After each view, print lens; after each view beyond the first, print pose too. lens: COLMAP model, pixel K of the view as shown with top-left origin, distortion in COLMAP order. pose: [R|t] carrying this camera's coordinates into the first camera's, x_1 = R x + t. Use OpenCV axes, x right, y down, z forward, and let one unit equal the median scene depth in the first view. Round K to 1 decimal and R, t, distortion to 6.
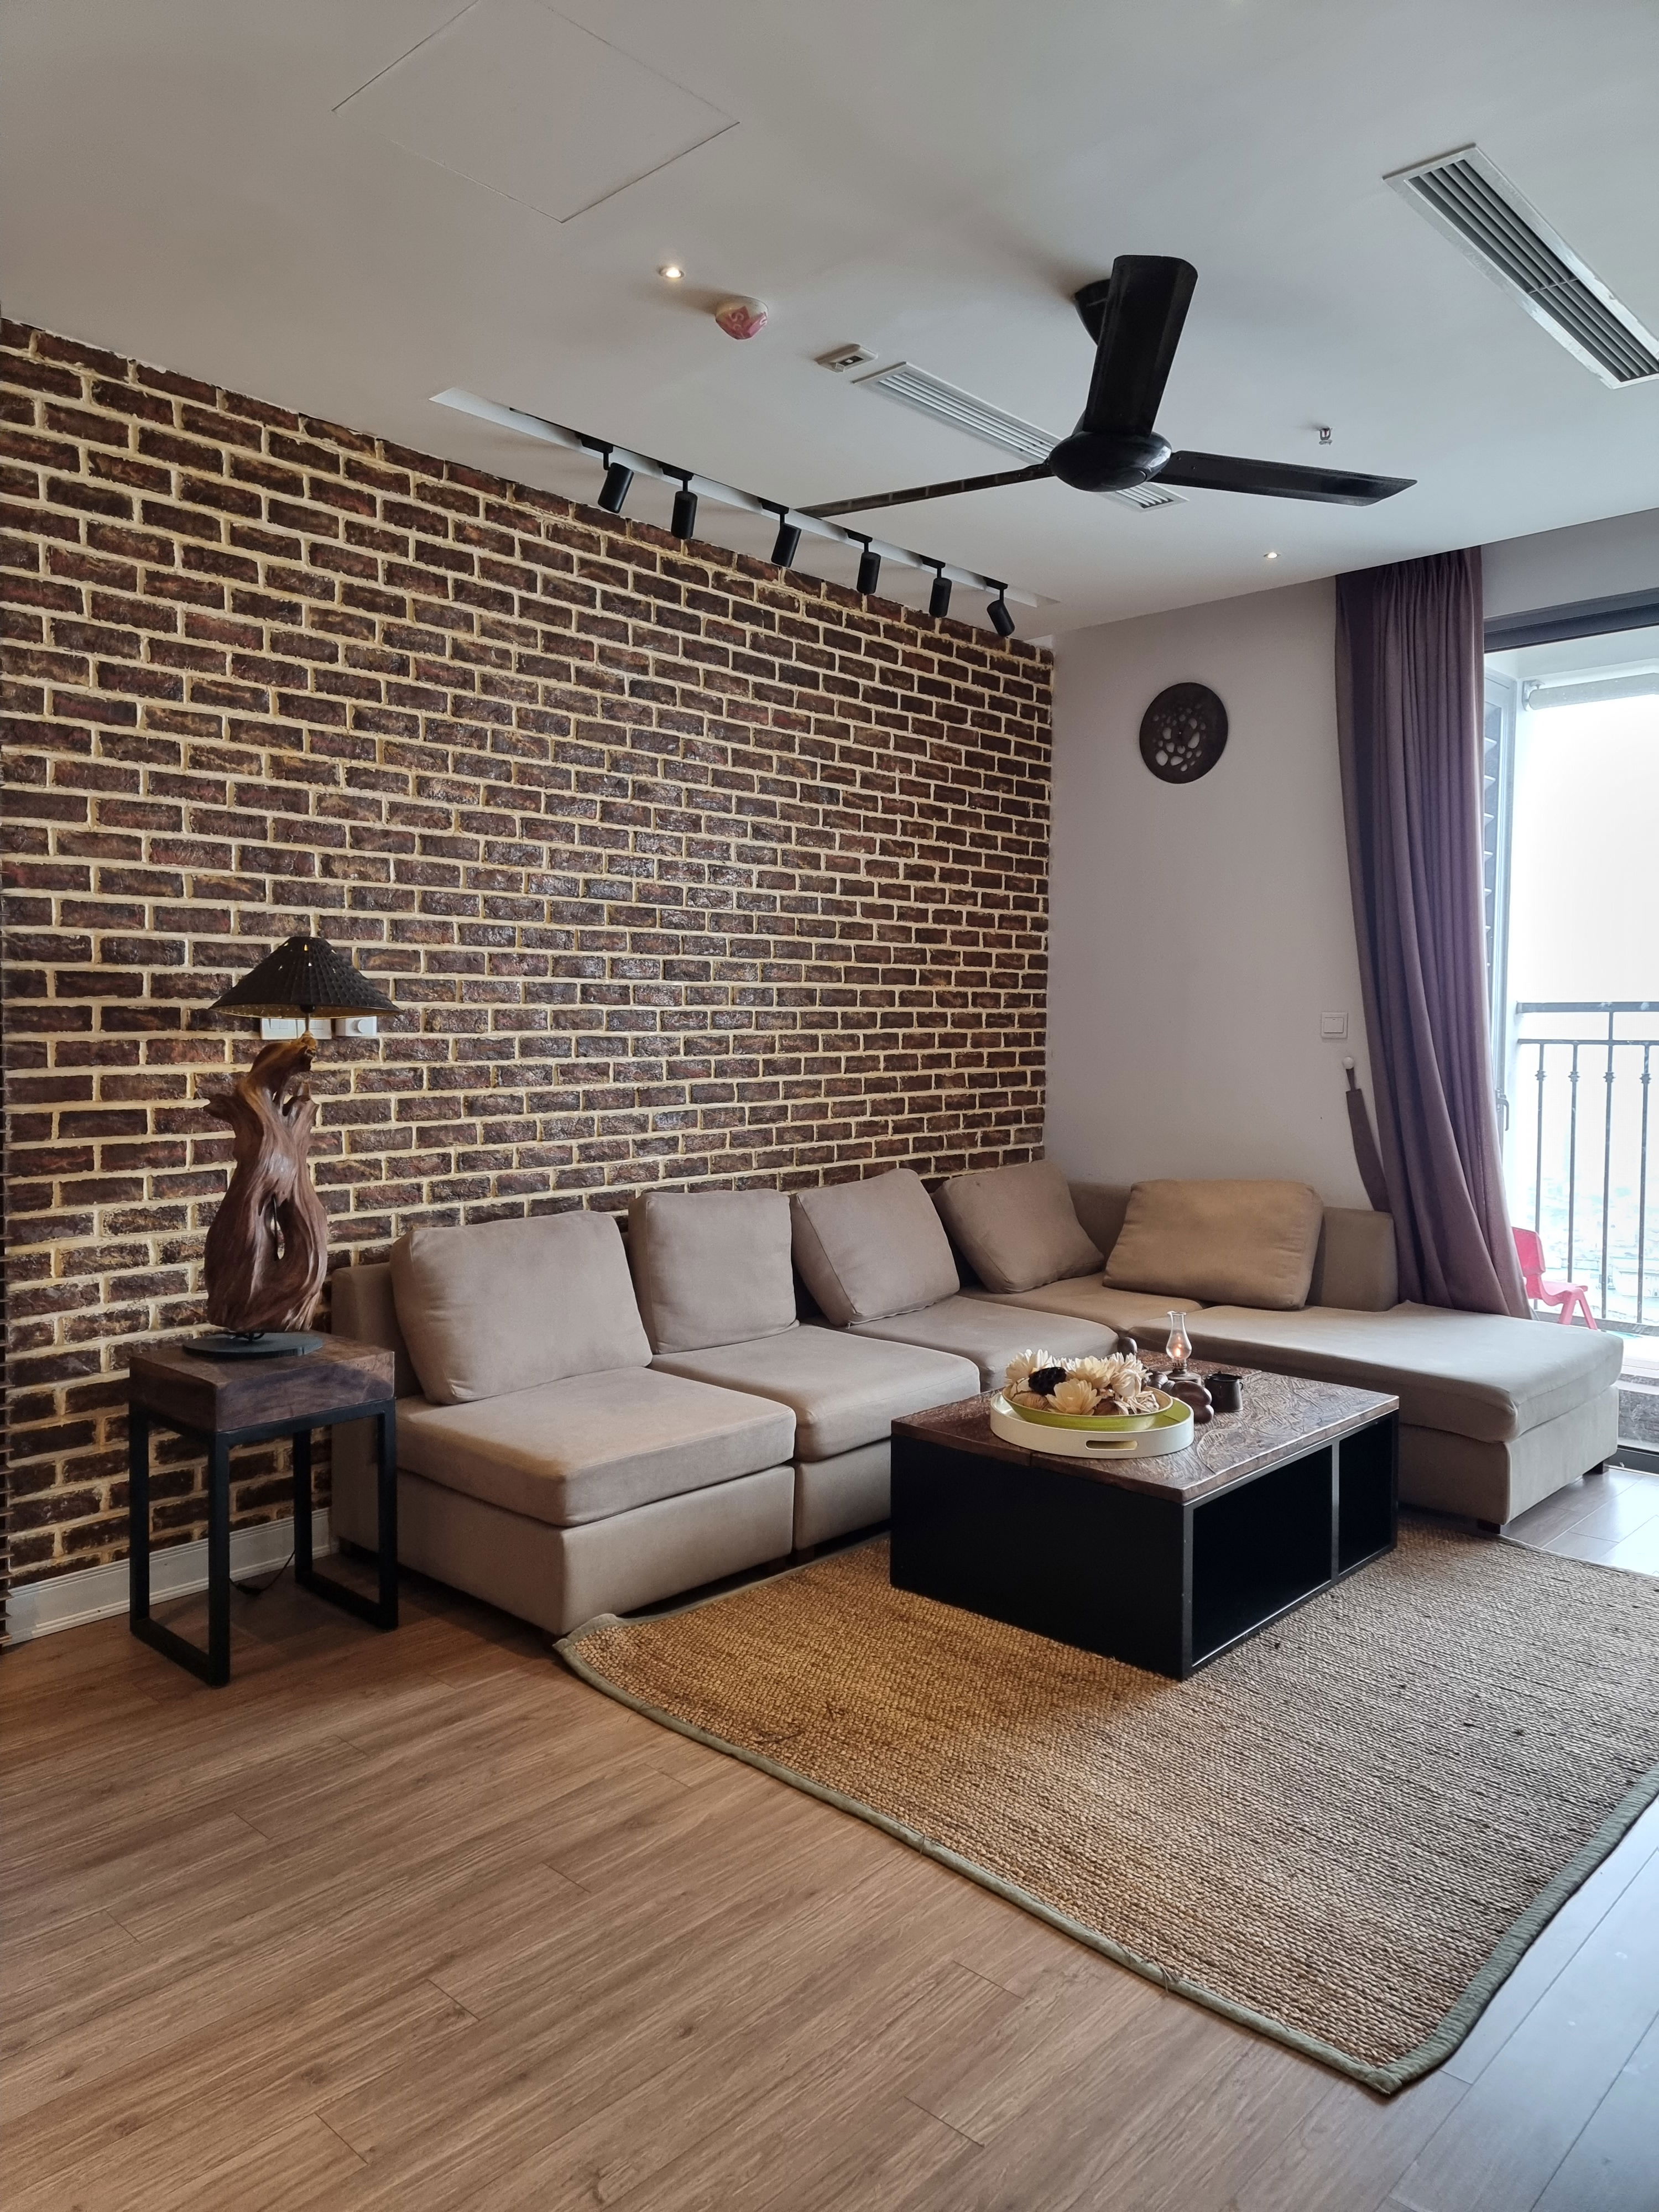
lens RADIAL K [[1519.8, 0, 790.5], [0, 1519.8, 1087.8], [0, 0, 1]] dist [0.080367, -0.067558]
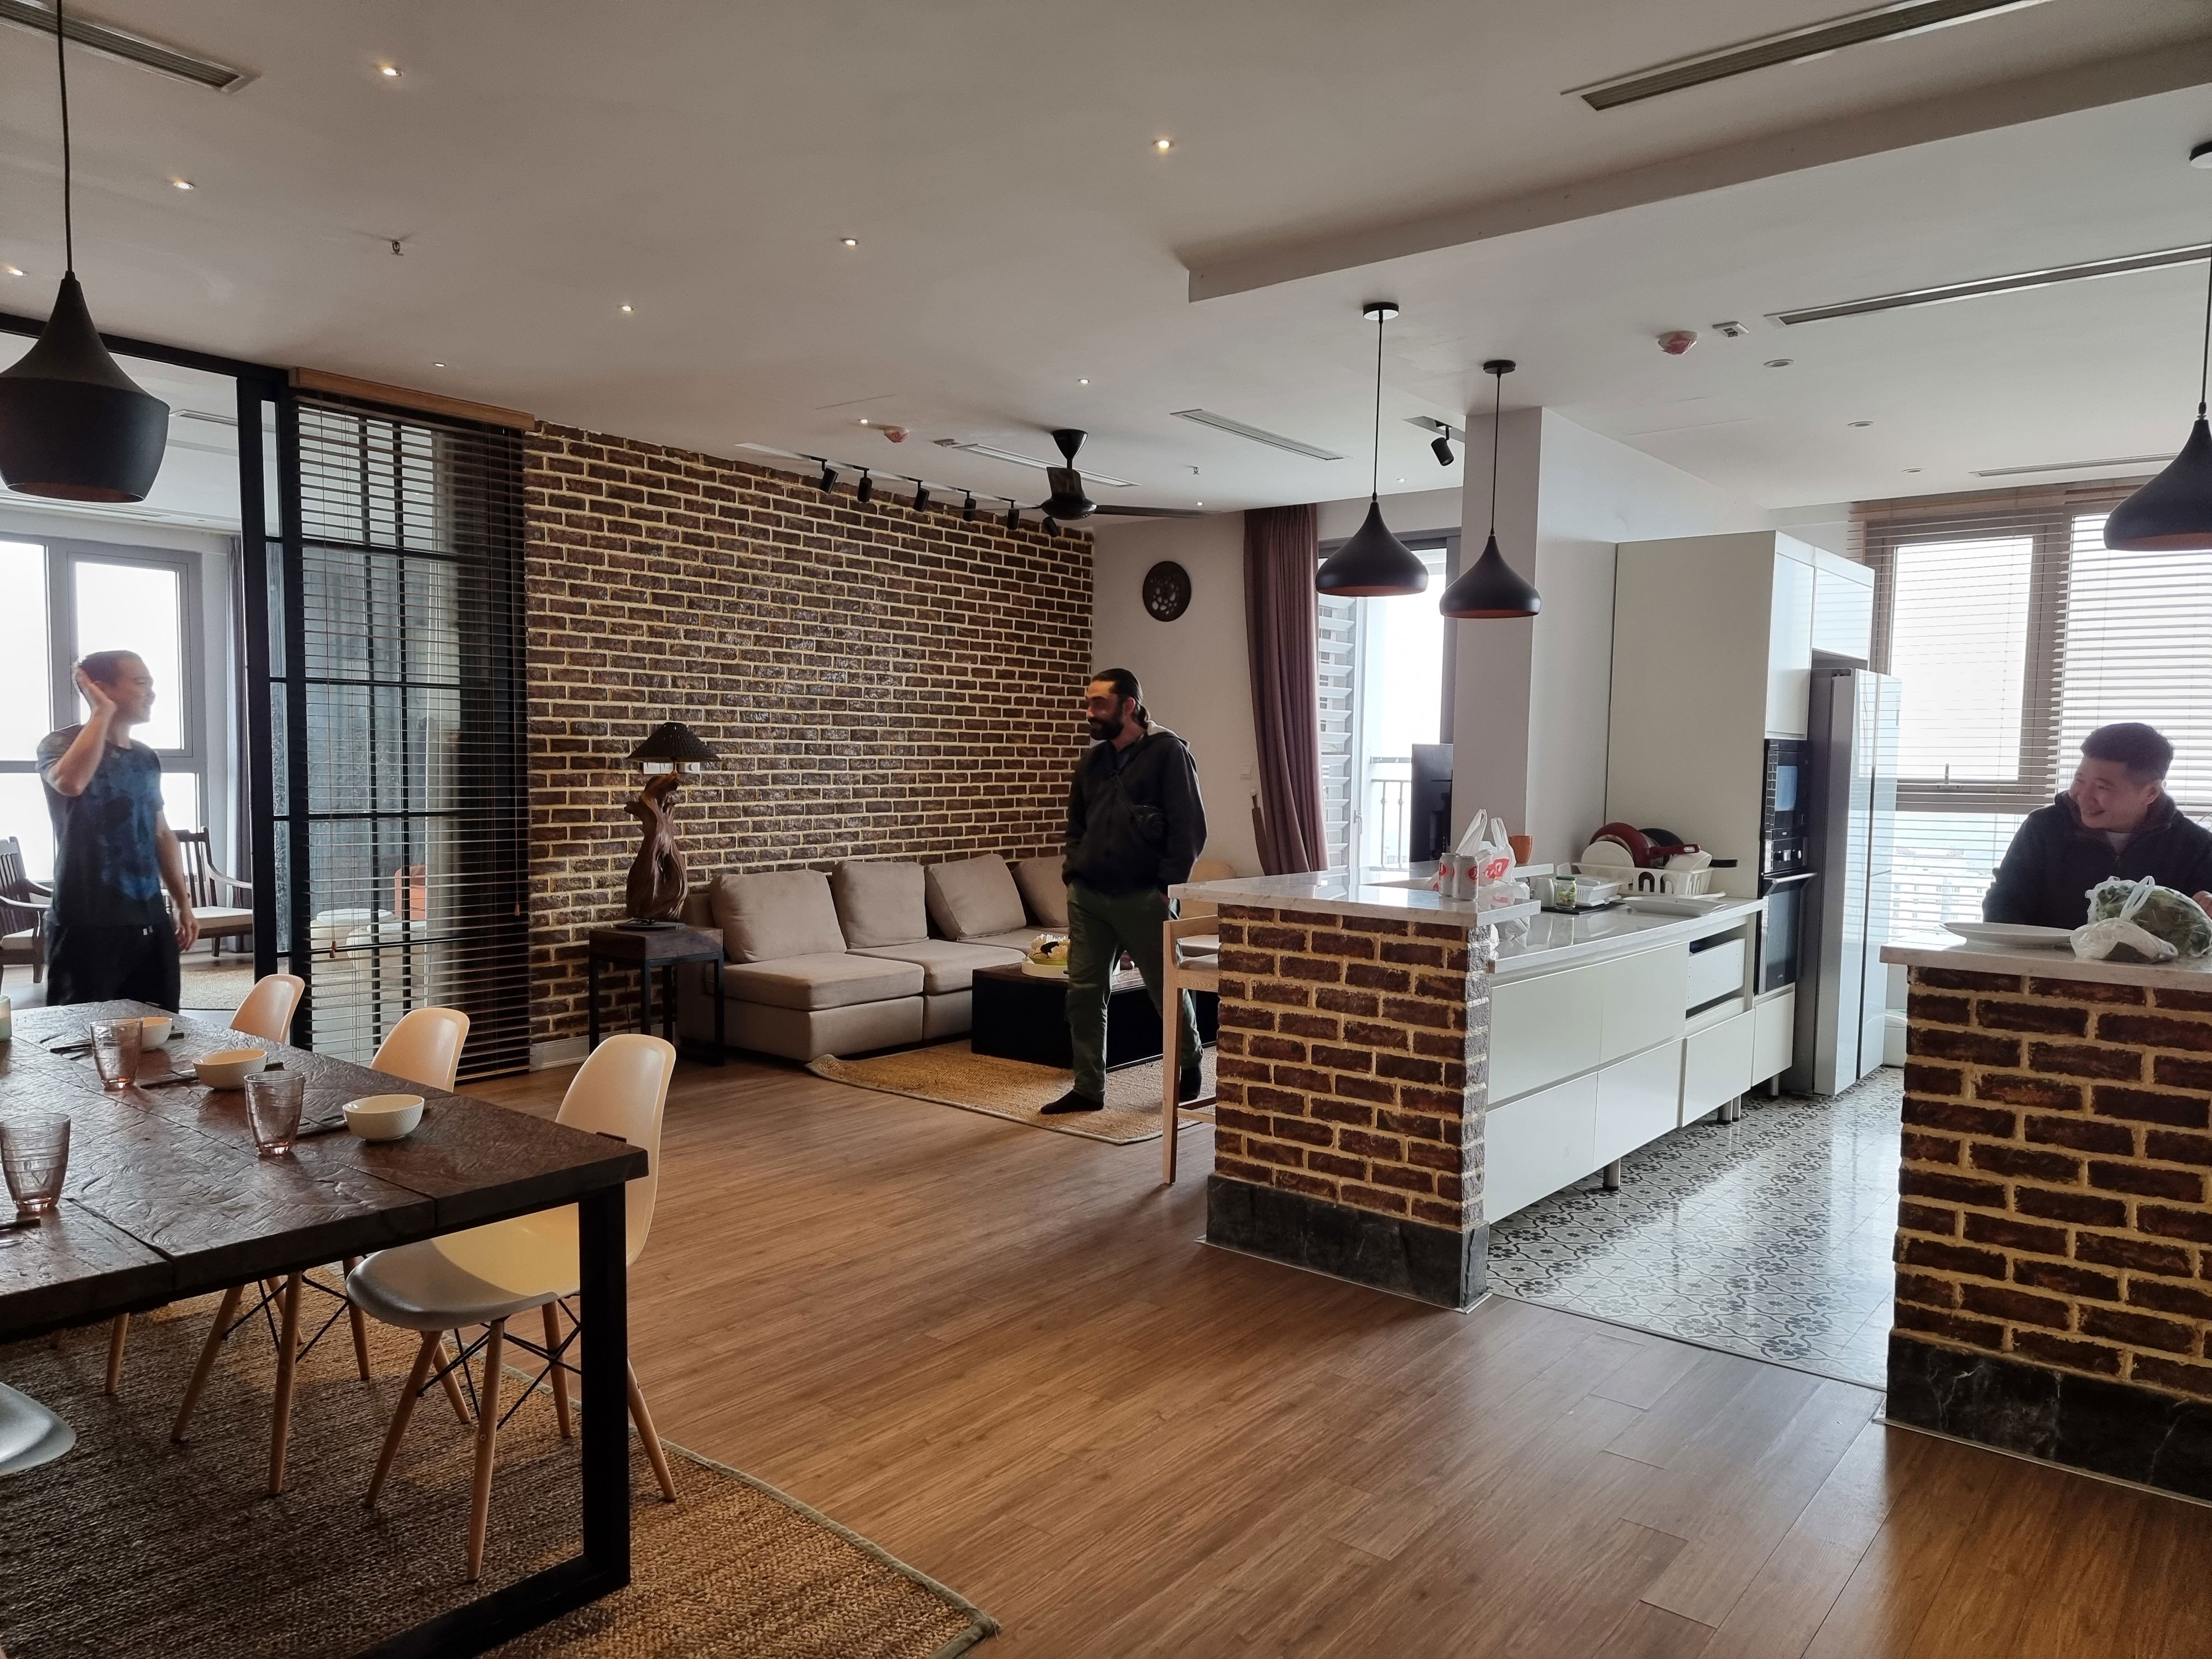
lens RADIAL K [[1519.8, 0, 1079.9], [0, 1519.8, 855.9], [0, 0, 1]] dist [0.080367, -0.067558]
pose [[0.996035, 0.002678, 0.088918, 0.027297], [-0.004598, 0.999761, 0.021395, 0.026160], [-0.088839, -0.021719, 0.995809, -0.908724]]
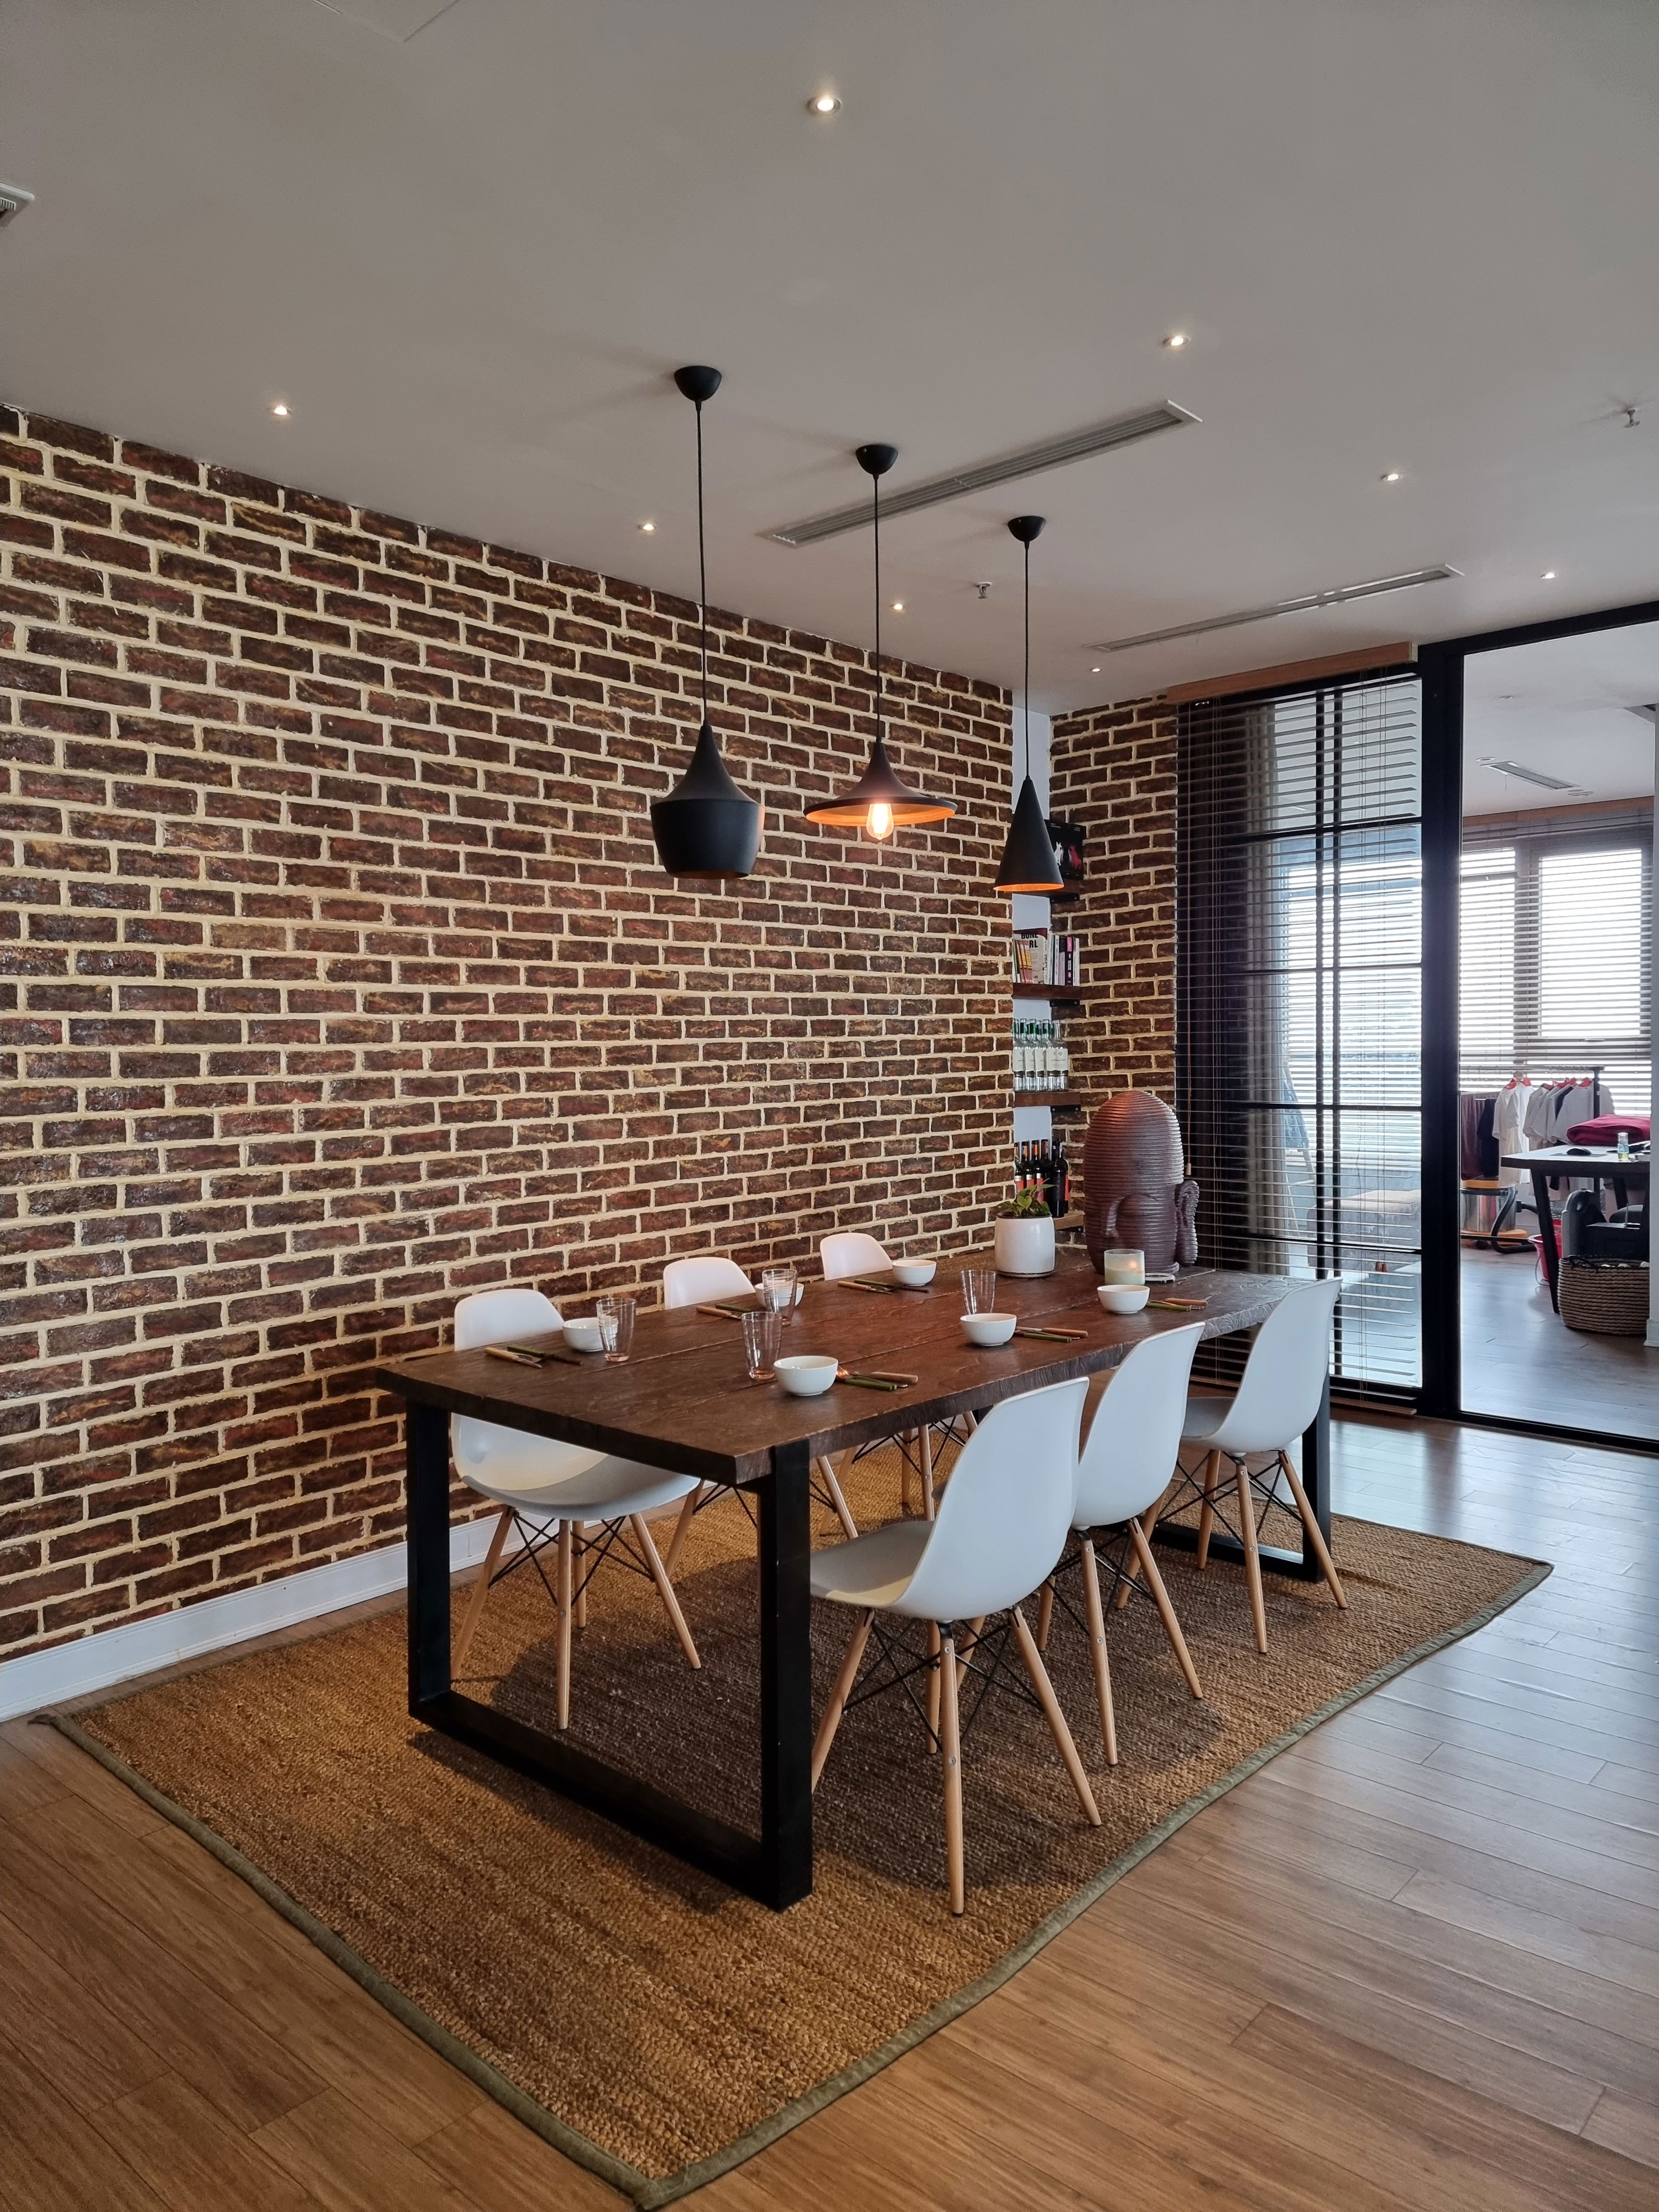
lens RADIAL K [[1519.8, 0, 811.3], [0, 1519.8, 1110.2], [0, 0, 1]] dist [0.080367, -0.067558]
pose [[0.039366, 0.040601, -0.998400, 0.525228], [-0.030333, 0.998762, 0.039420, -0.004244], [0.998764, 0.028732, 0.040549, -0.252671]]
